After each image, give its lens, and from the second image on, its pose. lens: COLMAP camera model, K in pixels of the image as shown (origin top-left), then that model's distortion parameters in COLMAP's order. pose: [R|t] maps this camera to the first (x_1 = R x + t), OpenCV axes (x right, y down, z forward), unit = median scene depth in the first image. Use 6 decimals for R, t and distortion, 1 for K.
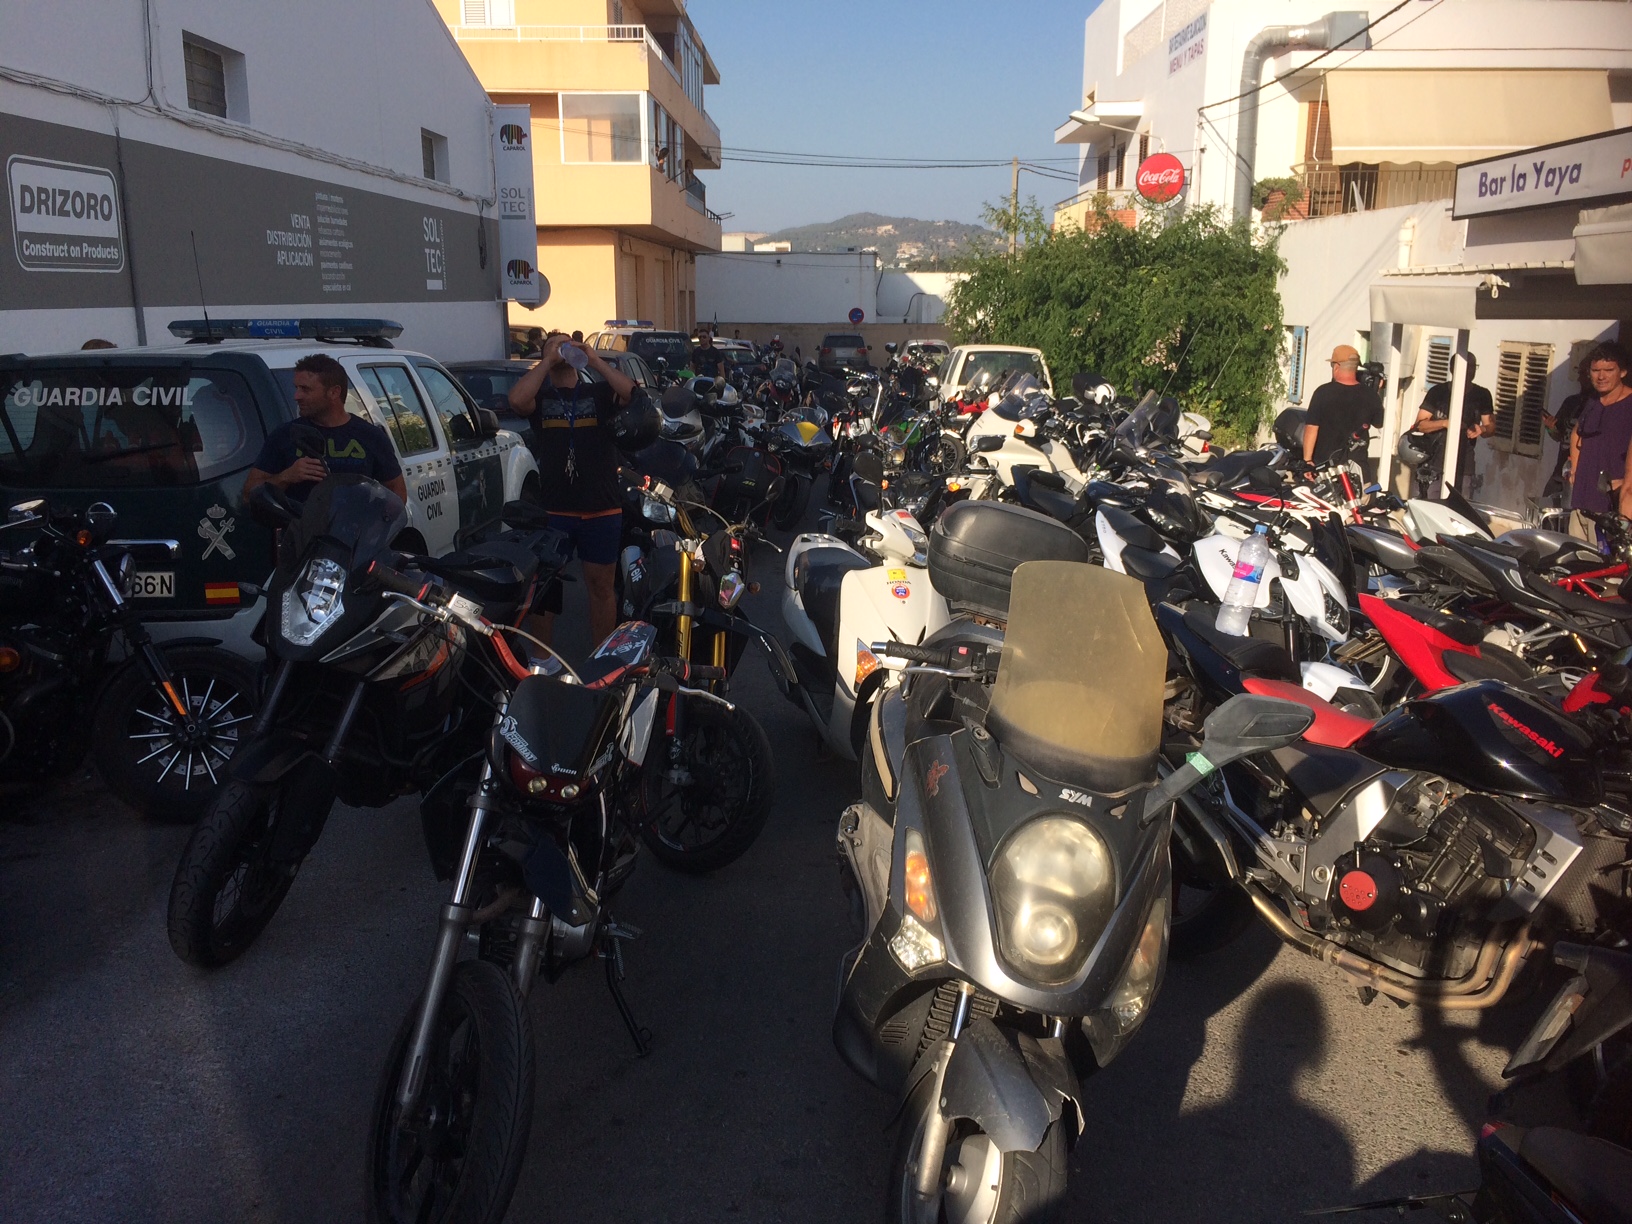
lens RADIAL K [[1412.5, 0, 816.0], [0, 1412.5, 612.0], [0, 0, 1]] dist [0.082958, -0.111621]
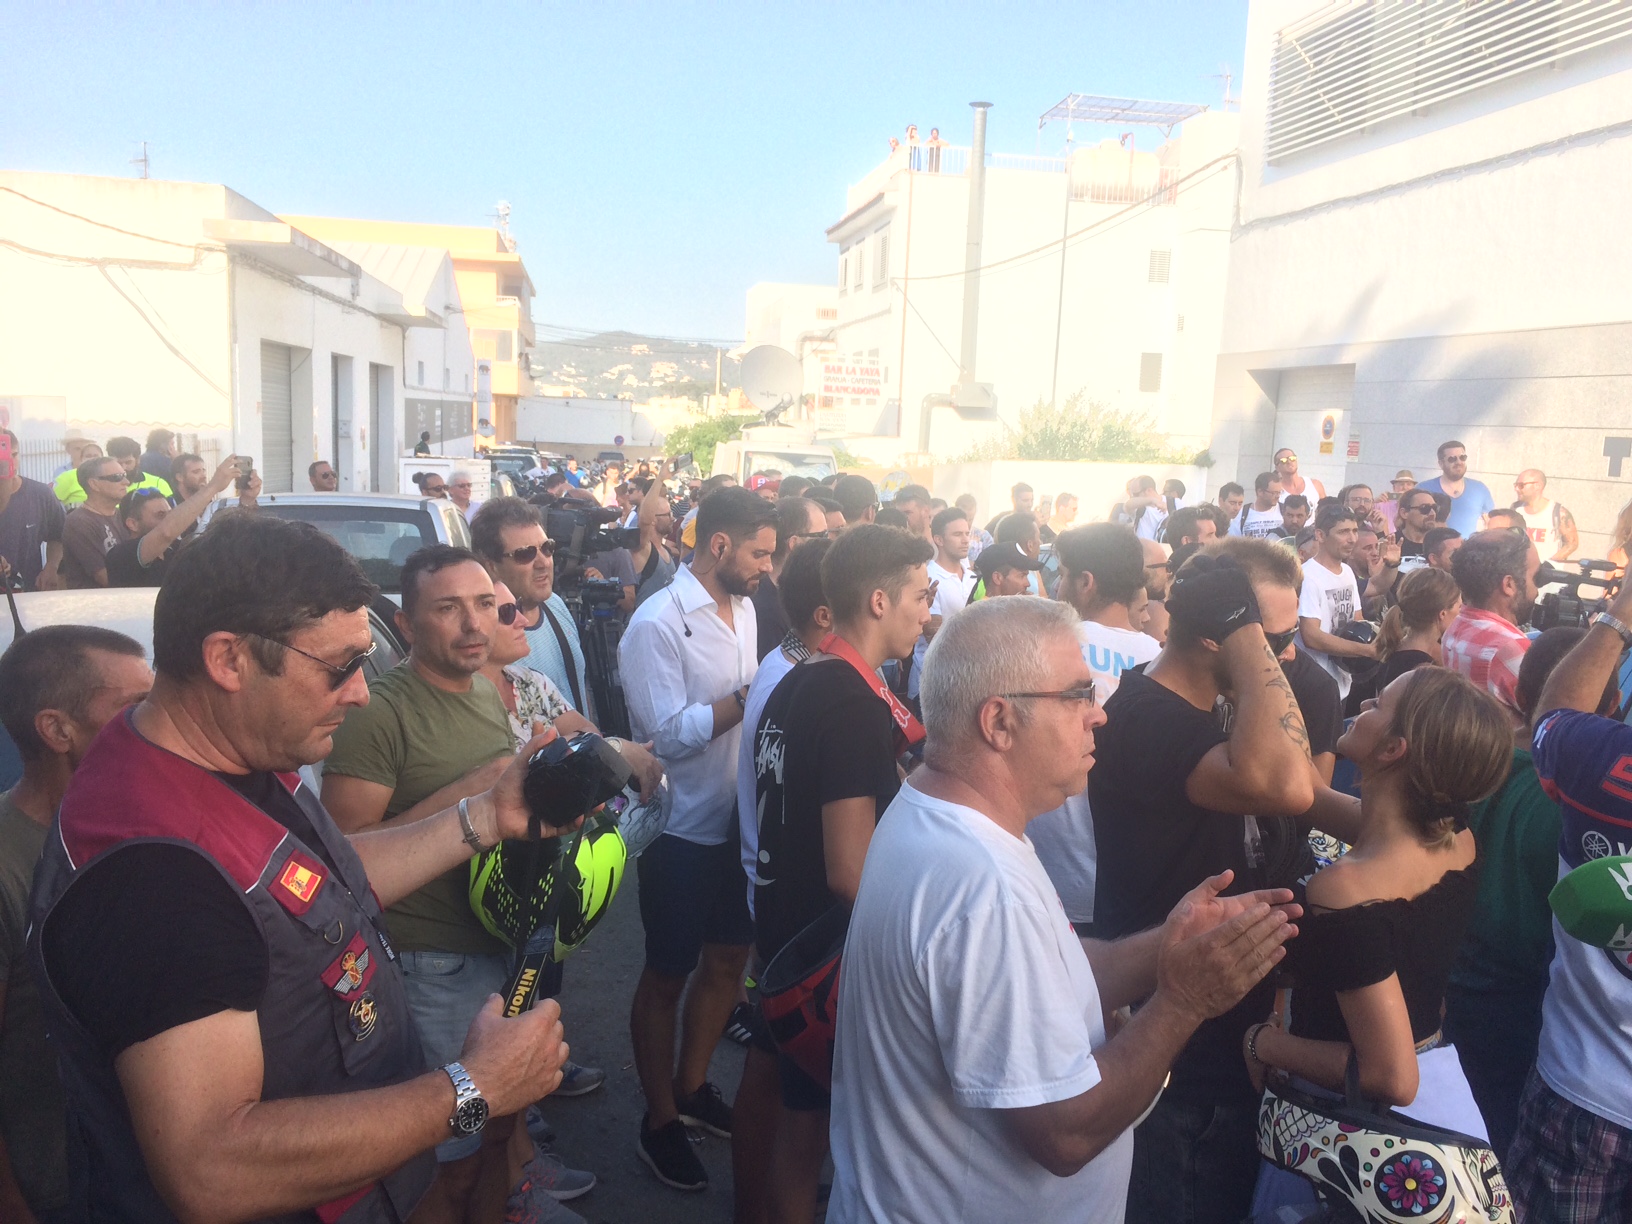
lens RADIAL K [[1412.5, 0, 816.0], [0, 1412.5, 612.0], [0, 0, 1]] dist [0.082958, -0.111621]
pose [[0.984611, 0.016701, 0.173958, -0.030691], [-0.002484, 0.996660, -0.081626, 0.123001], [-0.174740, 0.079938, 0.981364, -0.640916]]
